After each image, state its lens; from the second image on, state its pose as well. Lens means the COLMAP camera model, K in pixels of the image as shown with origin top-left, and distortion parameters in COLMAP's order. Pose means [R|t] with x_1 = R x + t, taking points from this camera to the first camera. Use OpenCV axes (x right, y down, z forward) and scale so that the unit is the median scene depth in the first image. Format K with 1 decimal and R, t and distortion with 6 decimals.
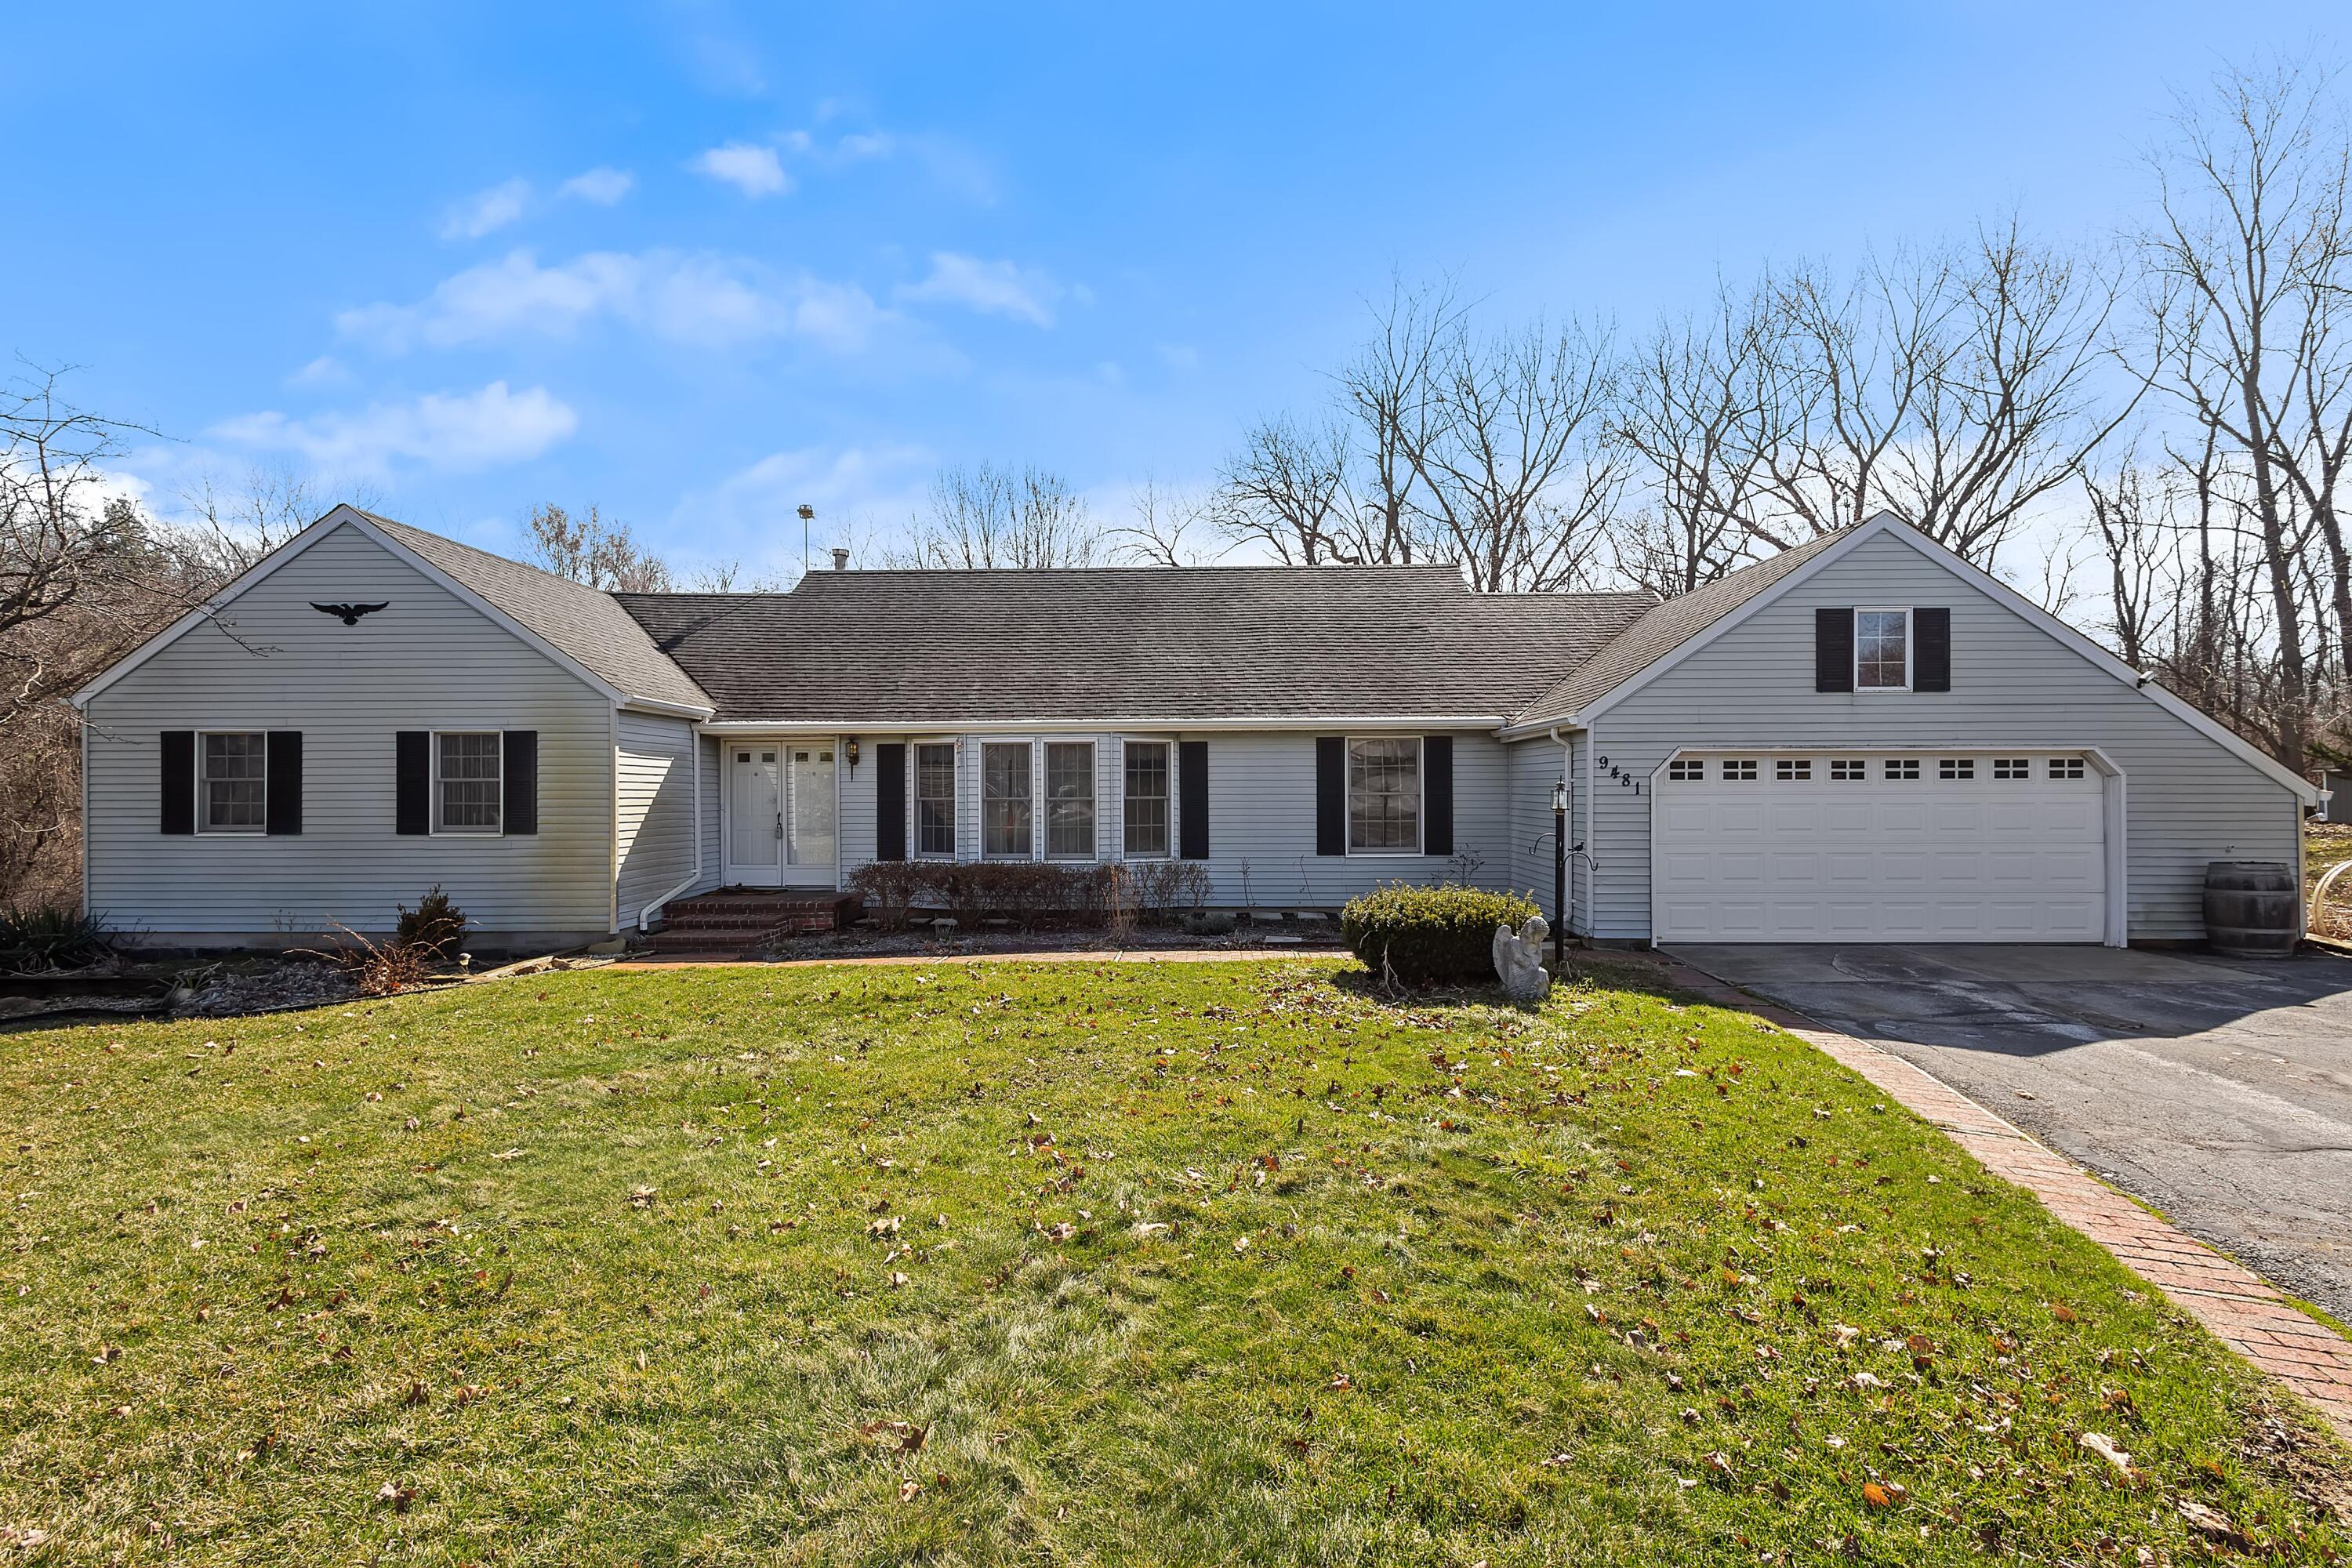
lens RADIAL K [[1071.7, 0, 1176.0], [0, 1071.7, 784.0], [0, 0, 1]] dist [0.005385, -0.004135]
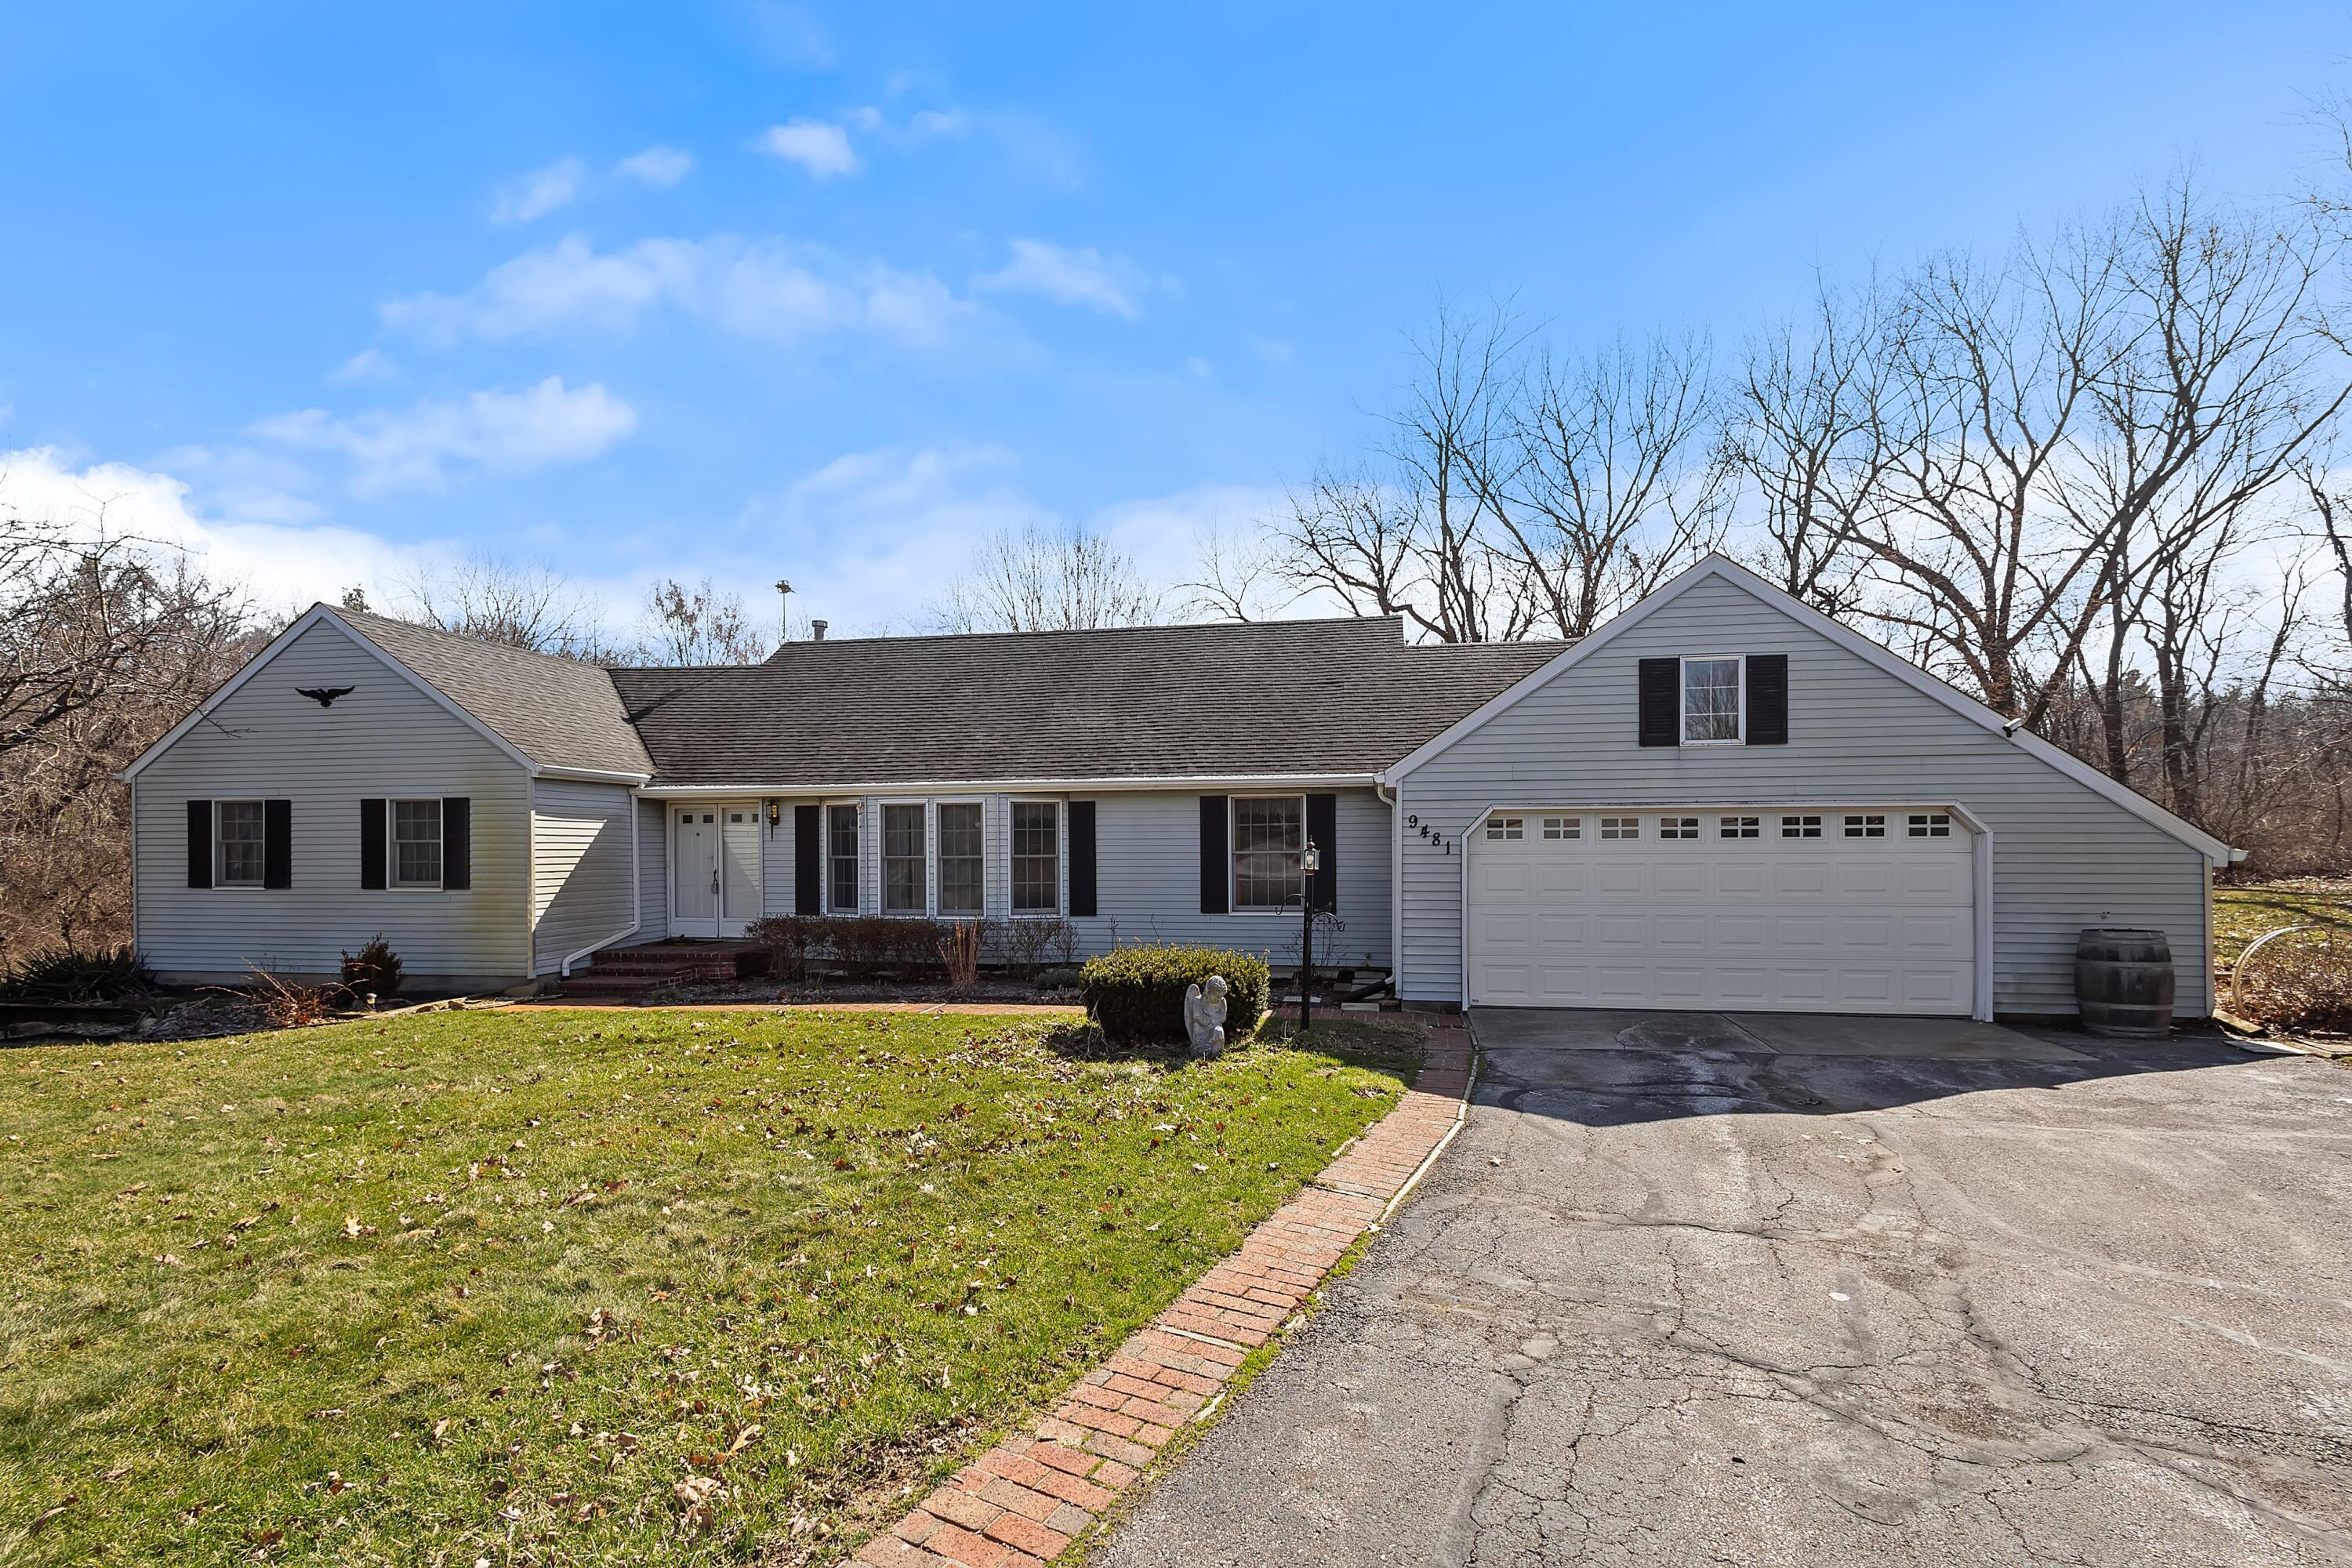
lens RADIAL K [[1090.1, 0, 1174.2], [0, 1090.1, 844.2], [0, 0, 1]] dist [0.006312, -0.005126]
pose [[0.988151, -0.001783, -0.153473, 0.311379], [0.002719, 0.999979, 0.005887, -0.005377], [0.153459, -0.006234, 0.988135, -0.019921]]
